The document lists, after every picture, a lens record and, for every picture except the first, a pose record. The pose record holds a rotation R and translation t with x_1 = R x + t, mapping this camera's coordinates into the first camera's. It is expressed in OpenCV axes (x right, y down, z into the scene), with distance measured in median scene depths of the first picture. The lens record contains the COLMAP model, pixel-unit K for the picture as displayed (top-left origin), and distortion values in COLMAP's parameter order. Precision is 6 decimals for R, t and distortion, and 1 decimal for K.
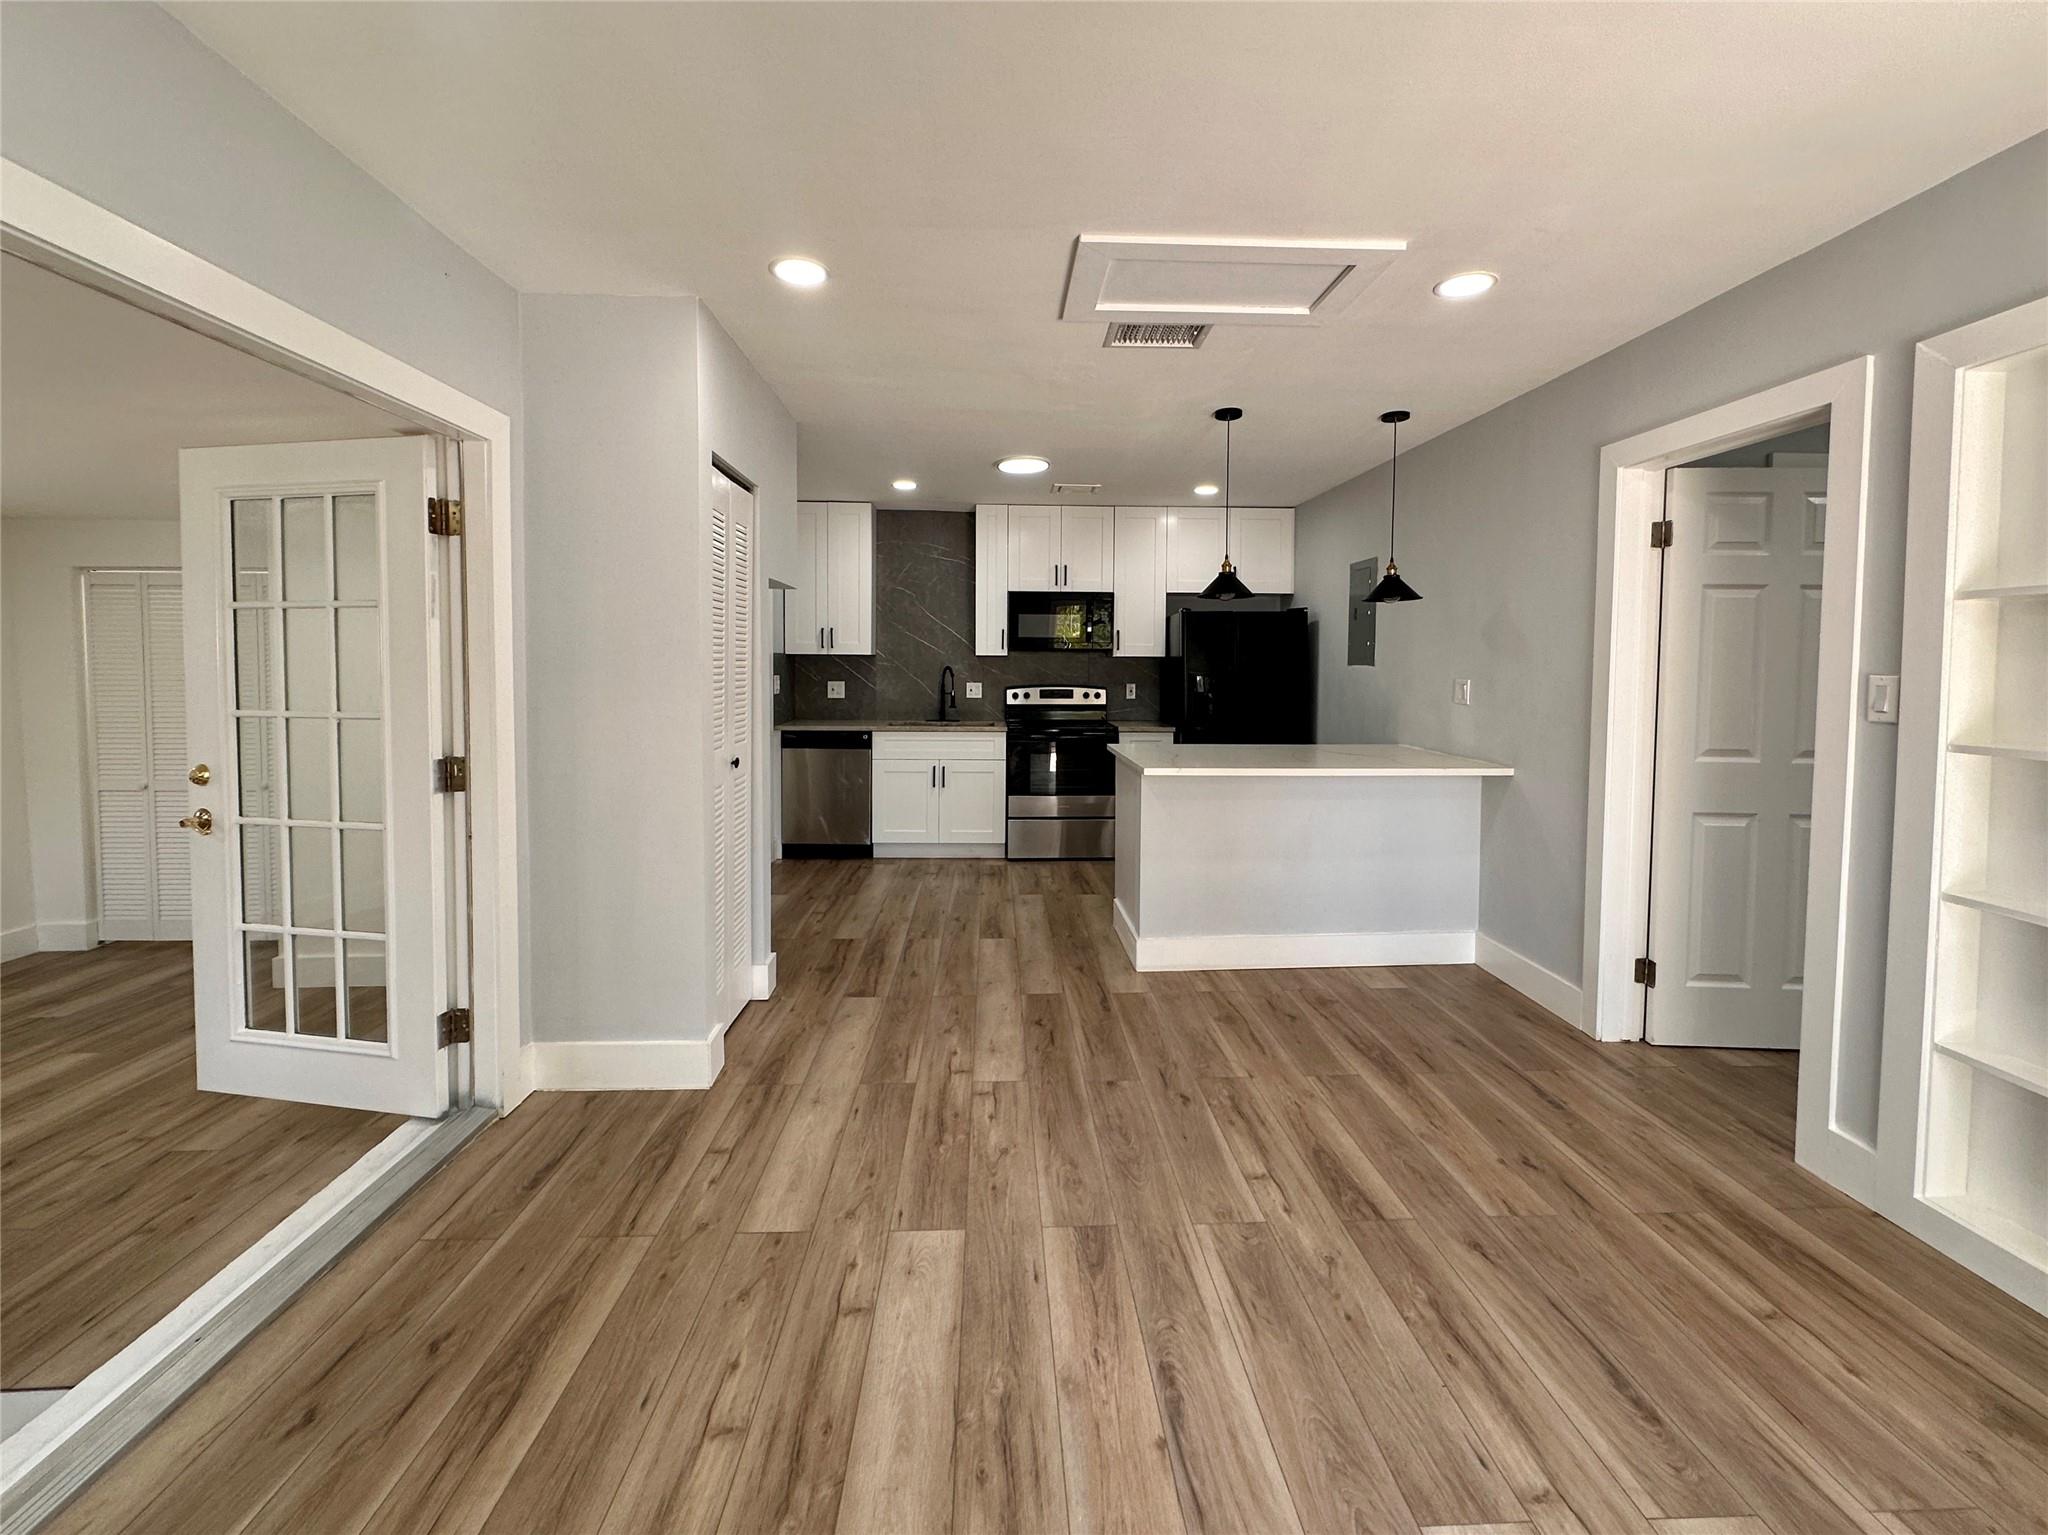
lens RADIAL K [[891.5, 0, 1029.5], [0, 891.5, 714.1], [0, 0, 1]] dist [0.000910, 0.000337]
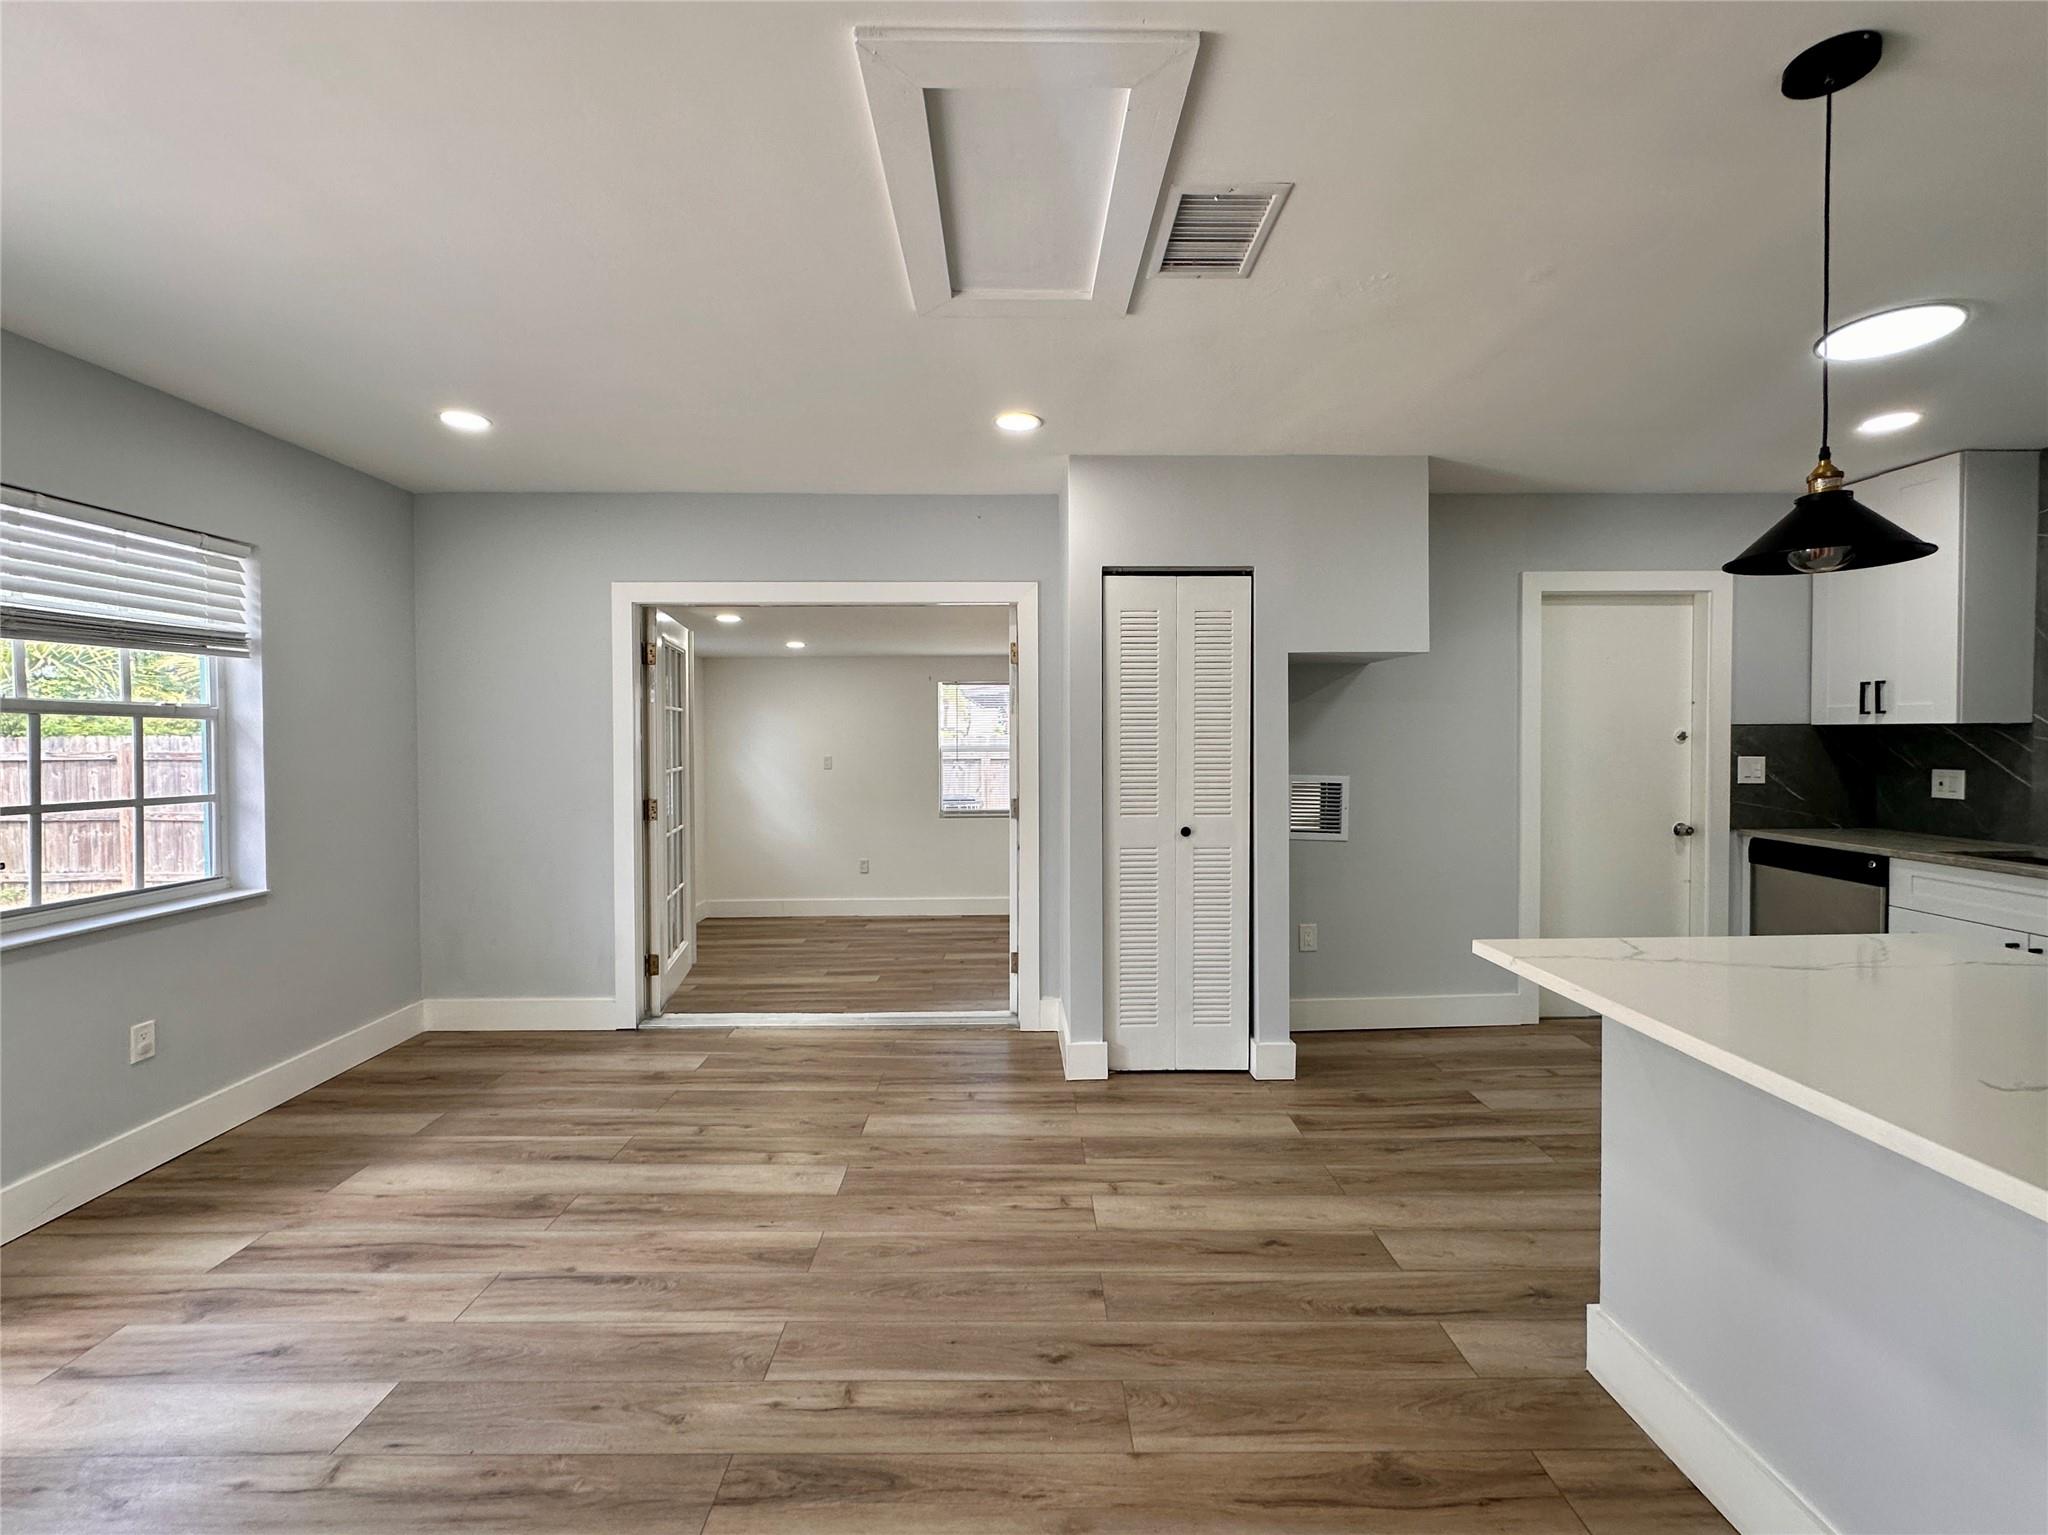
lens RADIAL K [[823.3, 0, 1001.5], [0, 823.3, 766.0], [0, 0, 1]] dist [-0.000057, 0.000482]
pose [[-0.045229, 0.026312, -0.998630, 0.731103], [-0.051951, 0.998238, 0.028654, -0.047131], [0.997625, 0.053176, -0.043782, 0.864334]]
